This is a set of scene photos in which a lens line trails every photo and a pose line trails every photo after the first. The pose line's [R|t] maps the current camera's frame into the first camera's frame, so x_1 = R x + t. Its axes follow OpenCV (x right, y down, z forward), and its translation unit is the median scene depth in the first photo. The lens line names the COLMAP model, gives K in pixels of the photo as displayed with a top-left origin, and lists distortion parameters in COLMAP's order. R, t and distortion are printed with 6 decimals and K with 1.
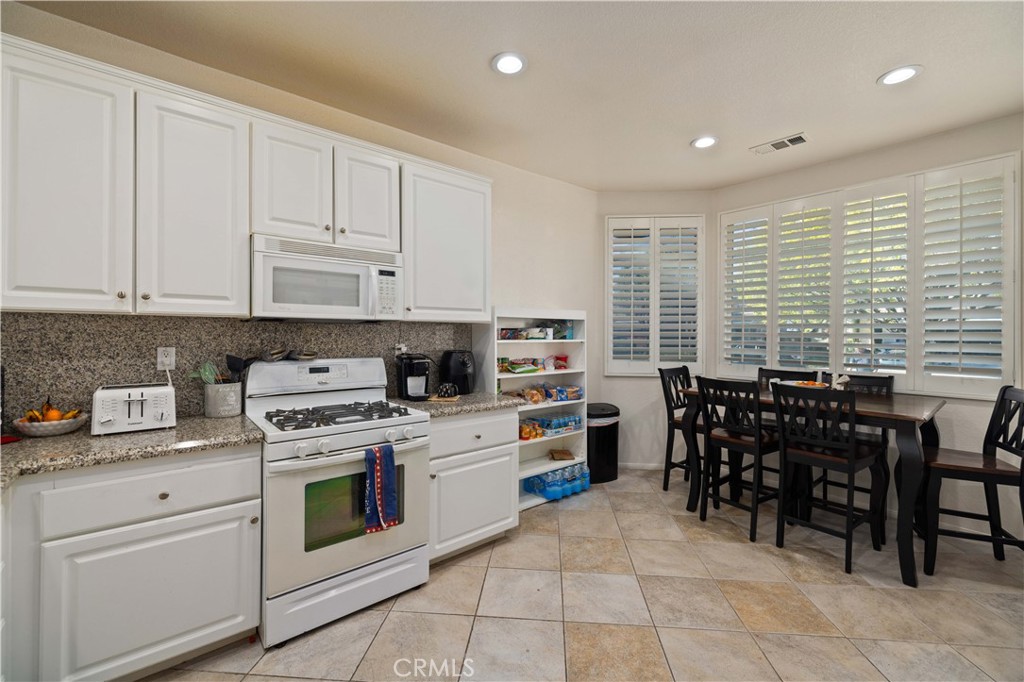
lens RADIAL K [[426.6, 0, 512.4], [0, 426.6, 334.2], [0, 0, 1]] dist [-0.000842, 0.000076]
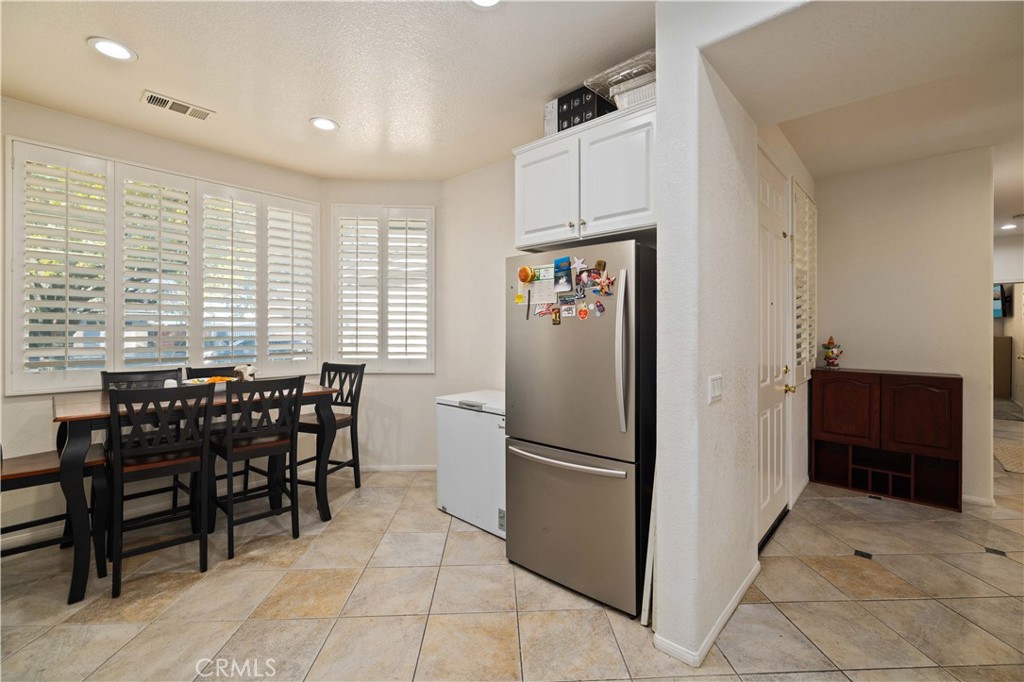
lens RADIAL K [[430.3, 0, 517.7], [0, 430.3, 329.6], [0, 0, 1]] dist [0.003109, 0.000252]
pose [[-0.129639, -0.006046, 0.991543, -0.409773], [-0.000851, 0.999982, 0.005986, -0.001830], [-0.991561, -0.000067, -0.129642, 0.548809]]
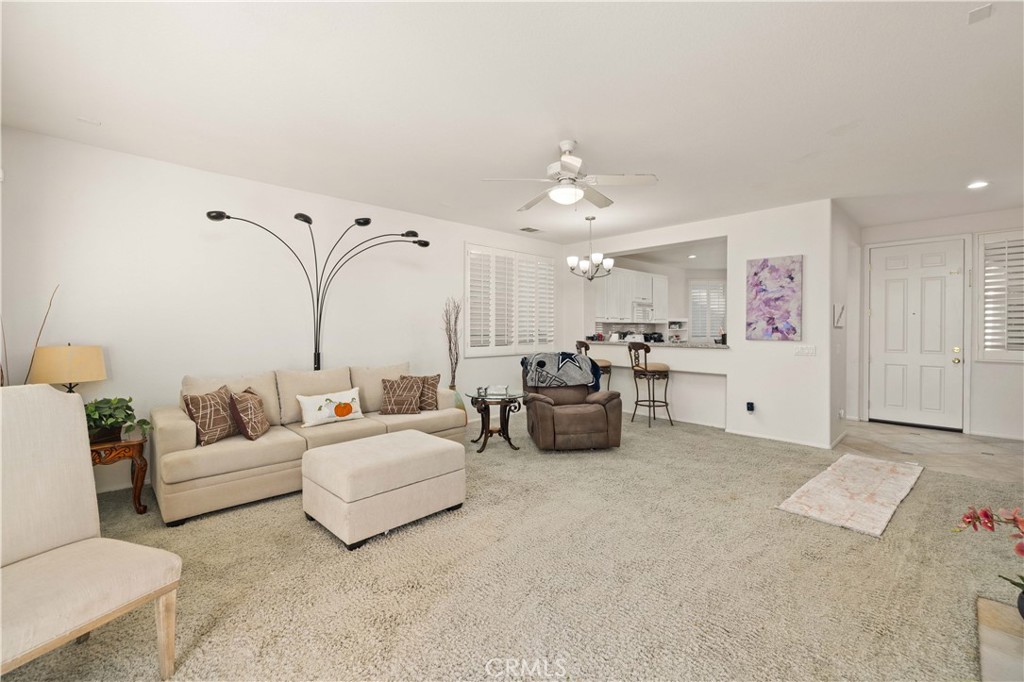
lens RADIAL K [[431.9, 0, 505.6], [0, 431.9, 329.8], [0, 0, 1]] dist [-0.000047, -0.000020]
pose [[0.998472, -0.007868, 0.054703, -1.251405], [0.007468, 0.999944, 0.007510, -0.011743], [-0.054759, -0.007090, 0.998474, -1.683305]]
